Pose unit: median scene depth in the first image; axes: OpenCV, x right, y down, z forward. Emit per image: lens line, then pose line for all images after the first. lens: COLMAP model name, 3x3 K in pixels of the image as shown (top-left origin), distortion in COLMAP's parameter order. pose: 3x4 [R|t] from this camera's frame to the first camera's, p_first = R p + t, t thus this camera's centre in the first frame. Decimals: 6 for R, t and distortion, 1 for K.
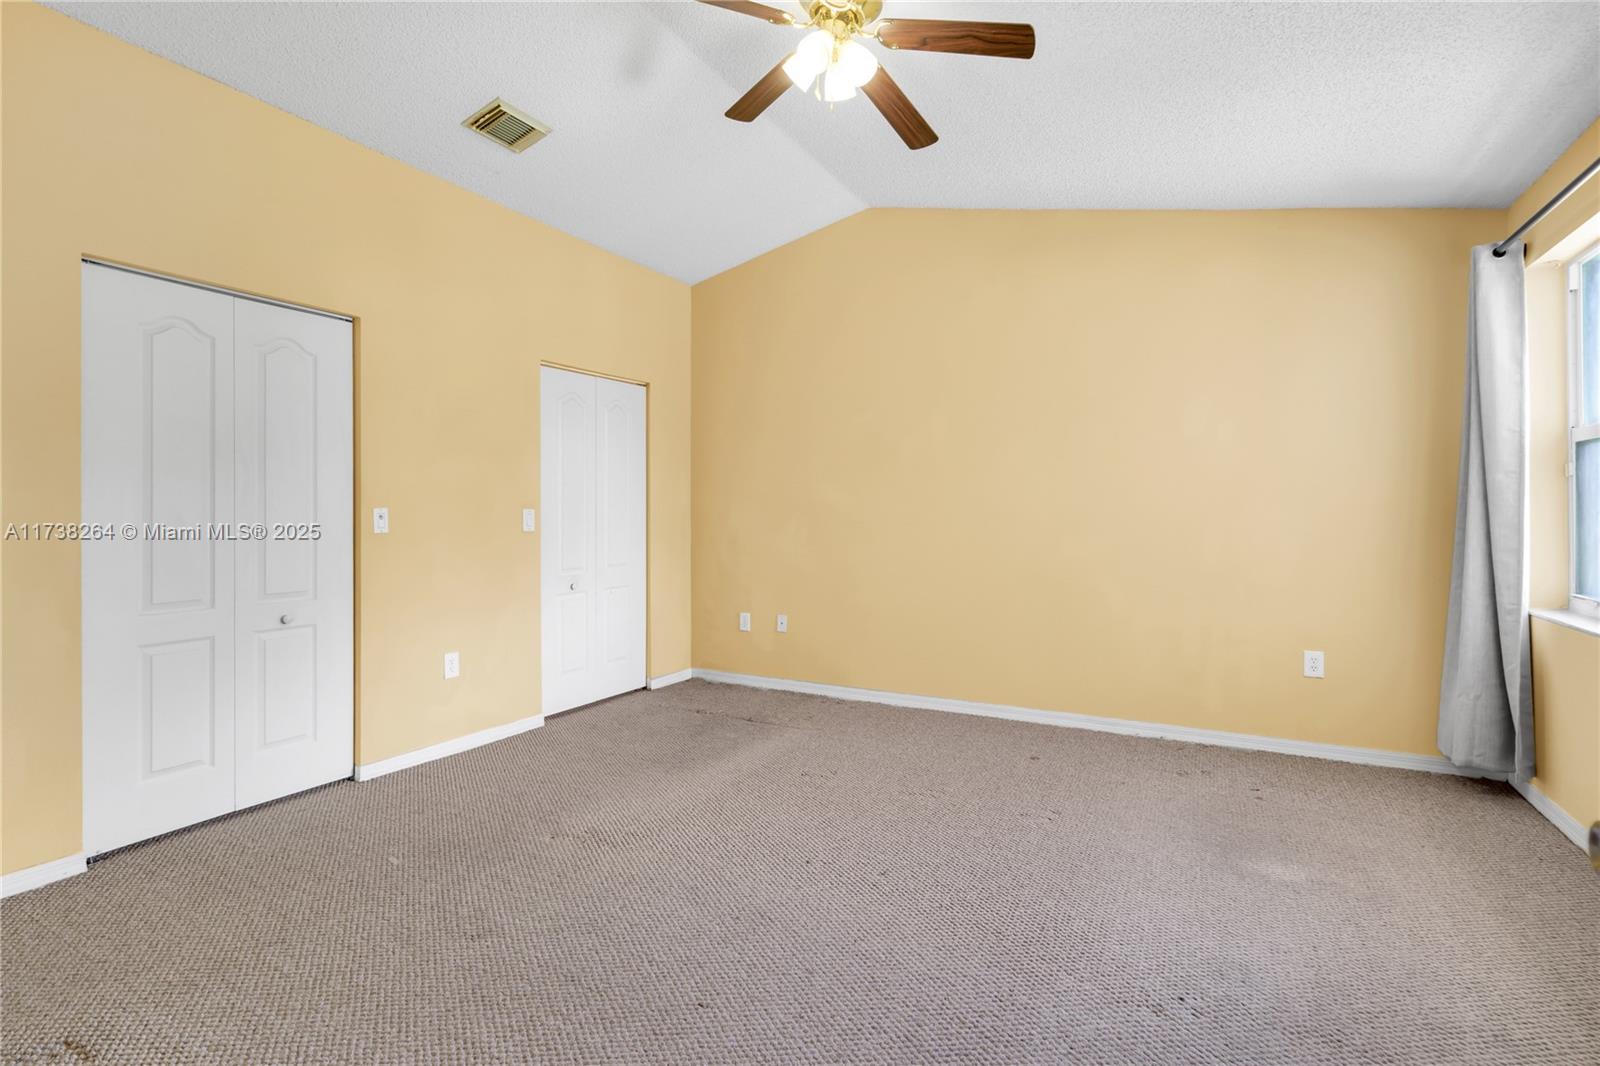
lens RADIAL K [[725.3, 0, 795.9], [0, 725.3, 515.4], [0, 0, 1]] dist [-0.002053, -0.000459]
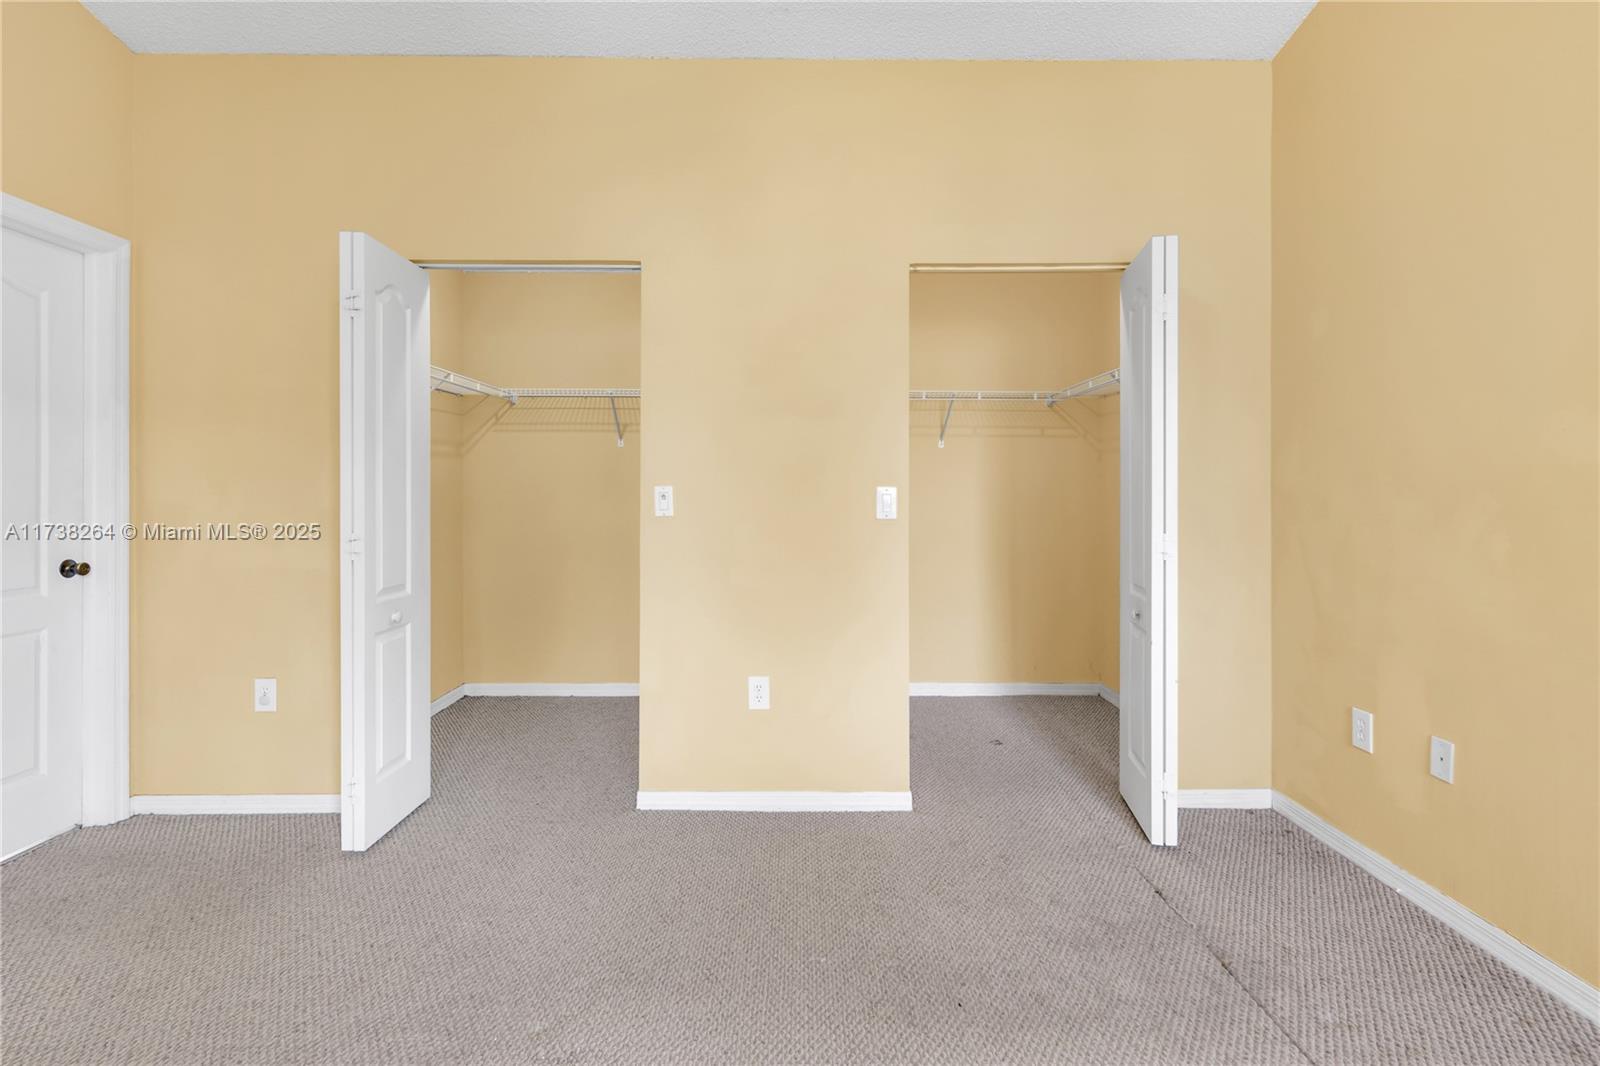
lens RADIAL K [[725.3, 0, 795.9], [0, 725.3, 515.4], [0, 0, 1]] dist [-0.002053, -0.000459]
pose [[0.499397, -0.005817, -0.866353, 0.200779], [-0.002451, 0.999964, -0.008127, 0.027180], [0.866370, 0.006182, 0.499365, 0.650274]]
